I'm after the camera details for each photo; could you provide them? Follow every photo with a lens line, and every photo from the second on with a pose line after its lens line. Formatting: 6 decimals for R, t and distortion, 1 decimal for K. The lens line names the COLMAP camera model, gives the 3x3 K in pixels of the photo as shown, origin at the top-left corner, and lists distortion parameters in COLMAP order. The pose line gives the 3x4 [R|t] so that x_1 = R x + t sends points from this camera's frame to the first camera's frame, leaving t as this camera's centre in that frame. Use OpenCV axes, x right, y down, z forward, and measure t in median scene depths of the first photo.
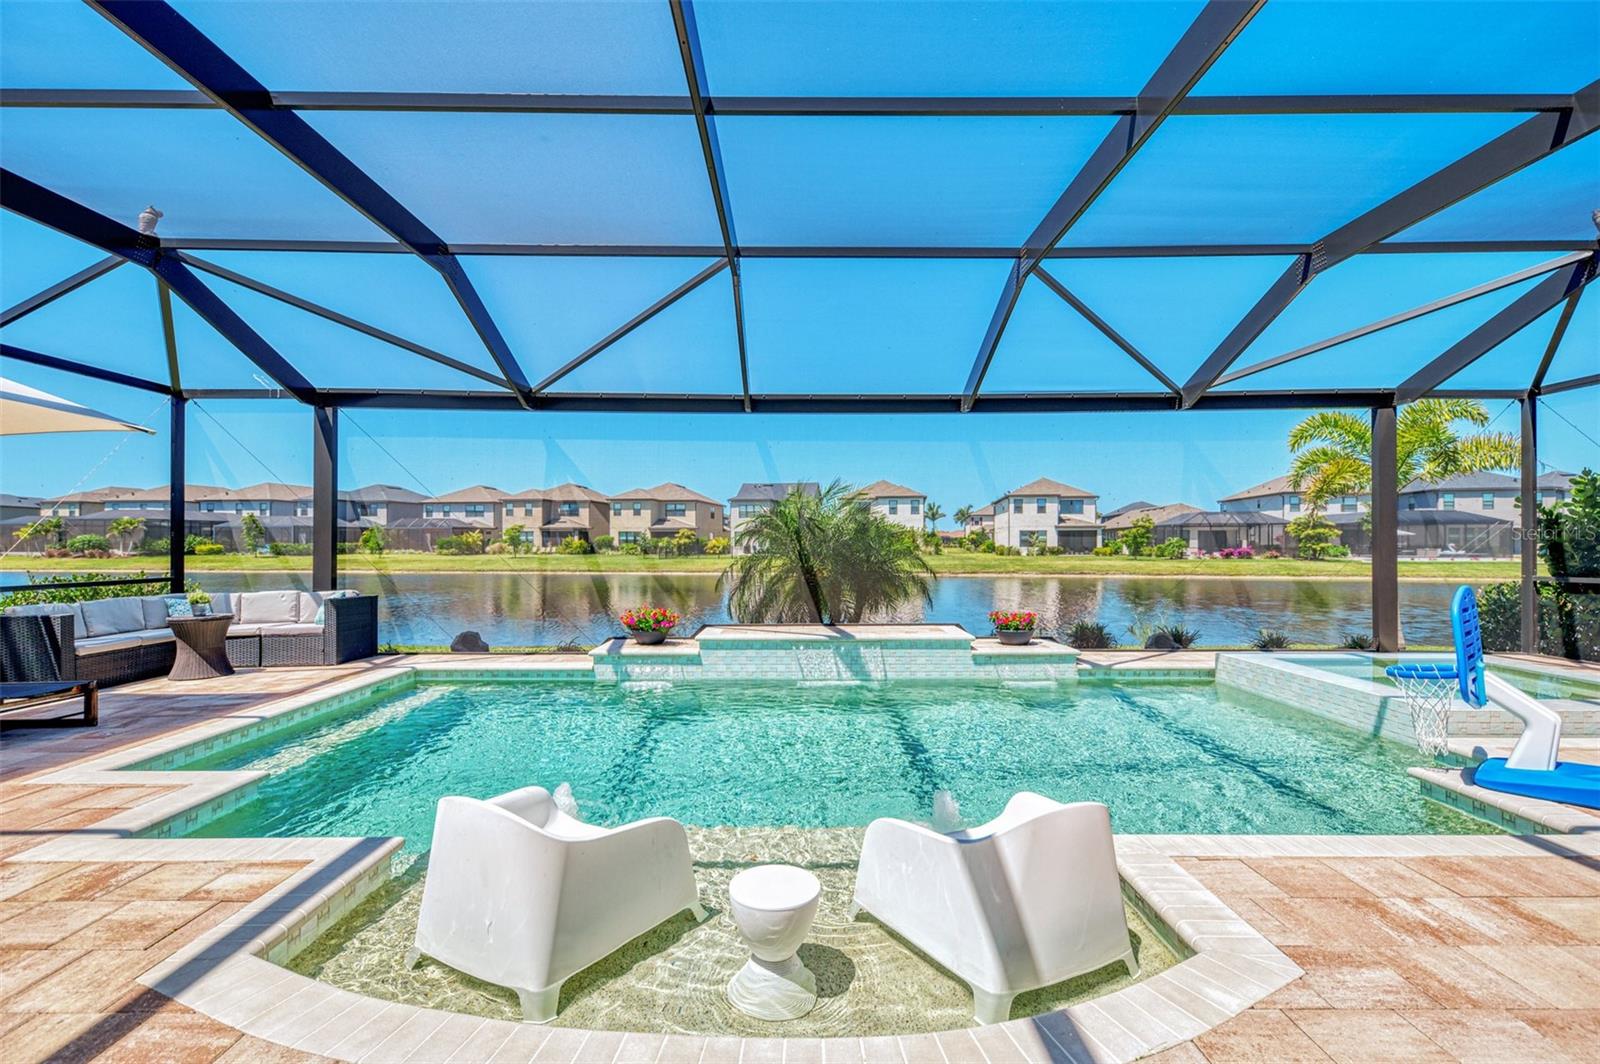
lens RADIAL K [[705.9, 0, 798.3], [0, 705.9, 536.1], [0, 0, 1]] dist [0.000131, -0.000005]
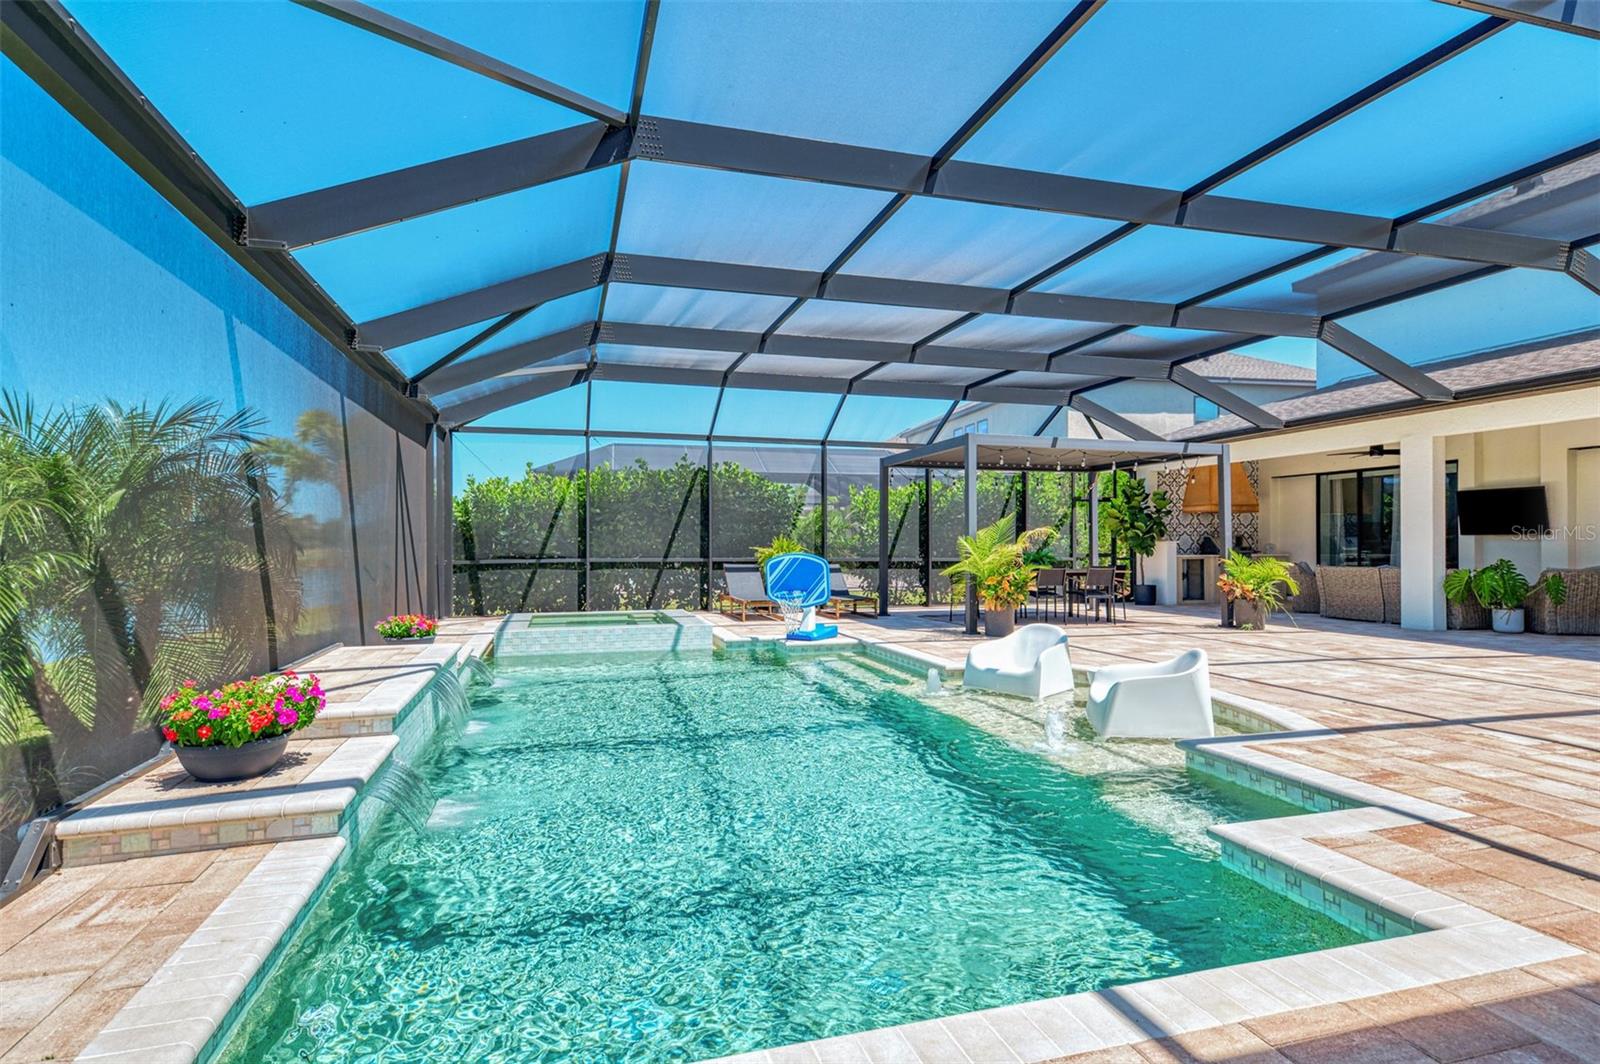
lens RADIAL K [[848.1, 0, 800.5], [0, 848.1, 535.2], [0, 0, 1]] dist [0.000310, 0.000024]
pose [[-0.269093, 0.005372, 0.963099, -1.739798], [-0.004761, 0.999965, -0.006908, 0.047237], [-0.963102, -0.006444, -0.269058, 1.945135]]
